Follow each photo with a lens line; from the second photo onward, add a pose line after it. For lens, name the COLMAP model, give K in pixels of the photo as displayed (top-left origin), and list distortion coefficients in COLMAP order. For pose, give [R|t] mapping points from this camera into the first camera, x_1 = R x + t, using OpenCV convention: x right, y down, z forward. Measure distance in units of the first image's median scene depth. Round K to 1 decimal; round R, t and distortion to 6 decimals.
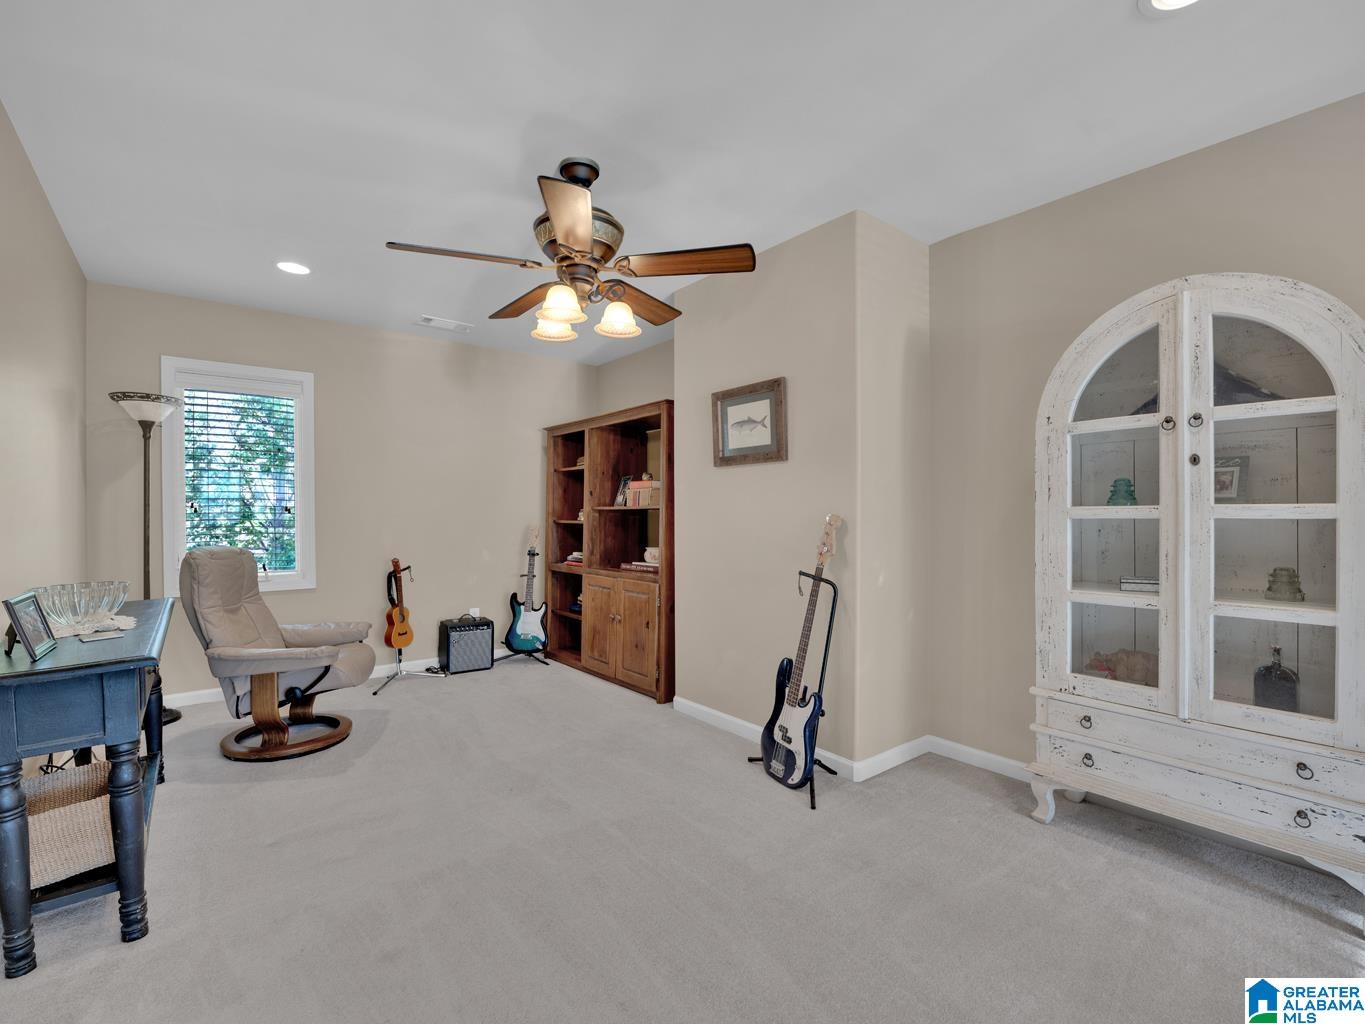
lens RADIAL K [[614.3, 0, 686.3], [0, 614.3, 506.5], [0, 0, 1]] dist [-0.022537, 0.000073]
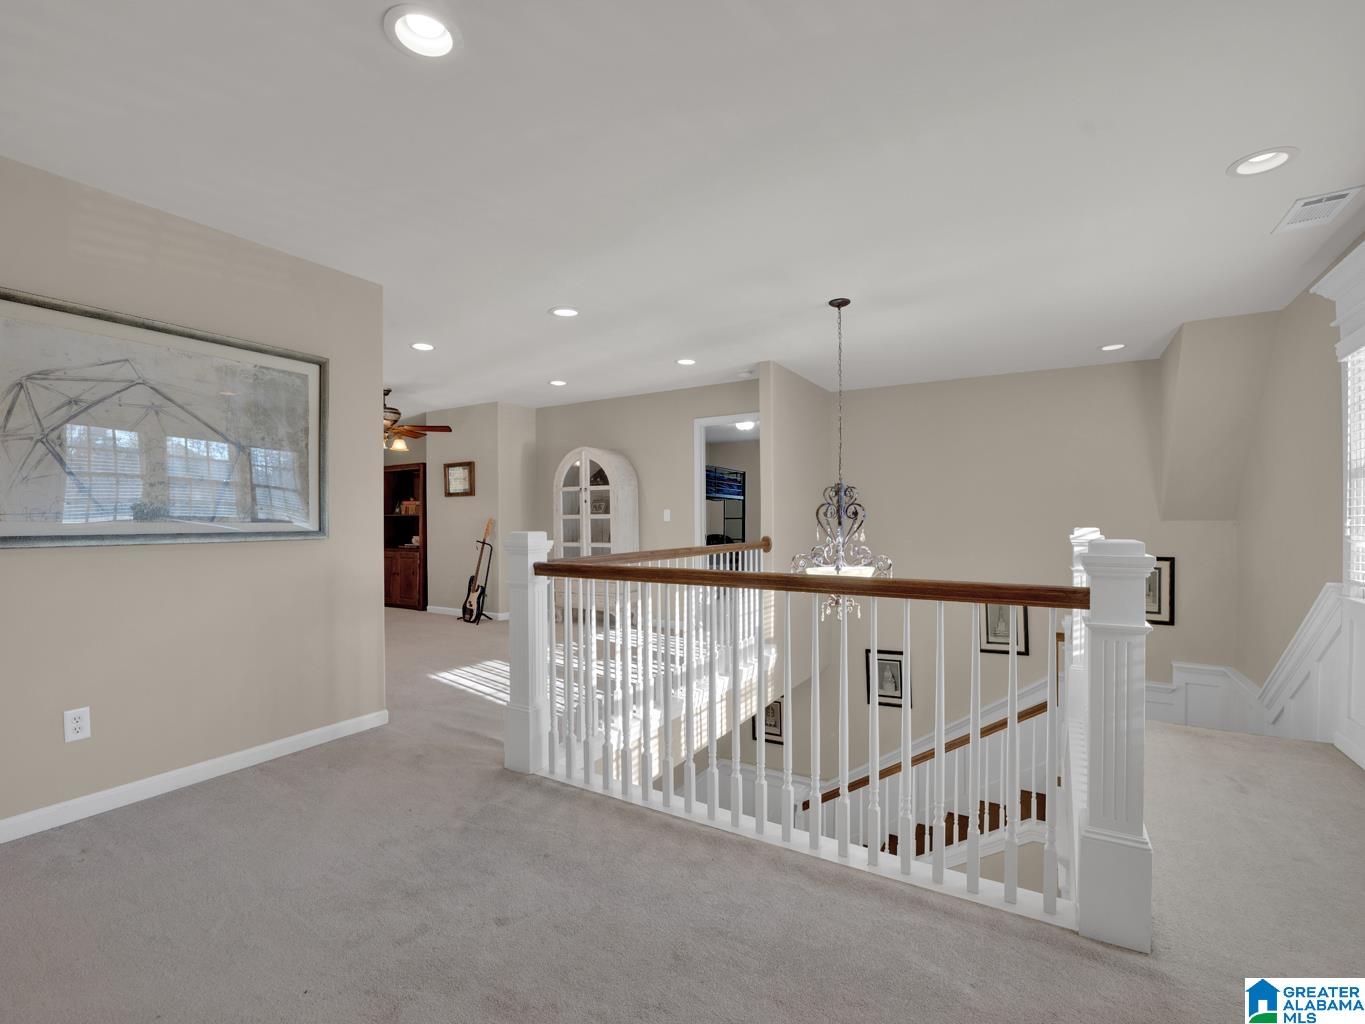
lens RADIAL K [[614.3, 0, 676.9], [0, 614.3, 513.5], [0, 0, 1]] dist [-0.022537, 0.000073]
pose [[0.944315, -0.004786, 0.329009, 0.133964], [0.002755, 0.999974, 0.006639, -0.021185], [-0.329032, -0.005363, 0.944304, -1.676998]]
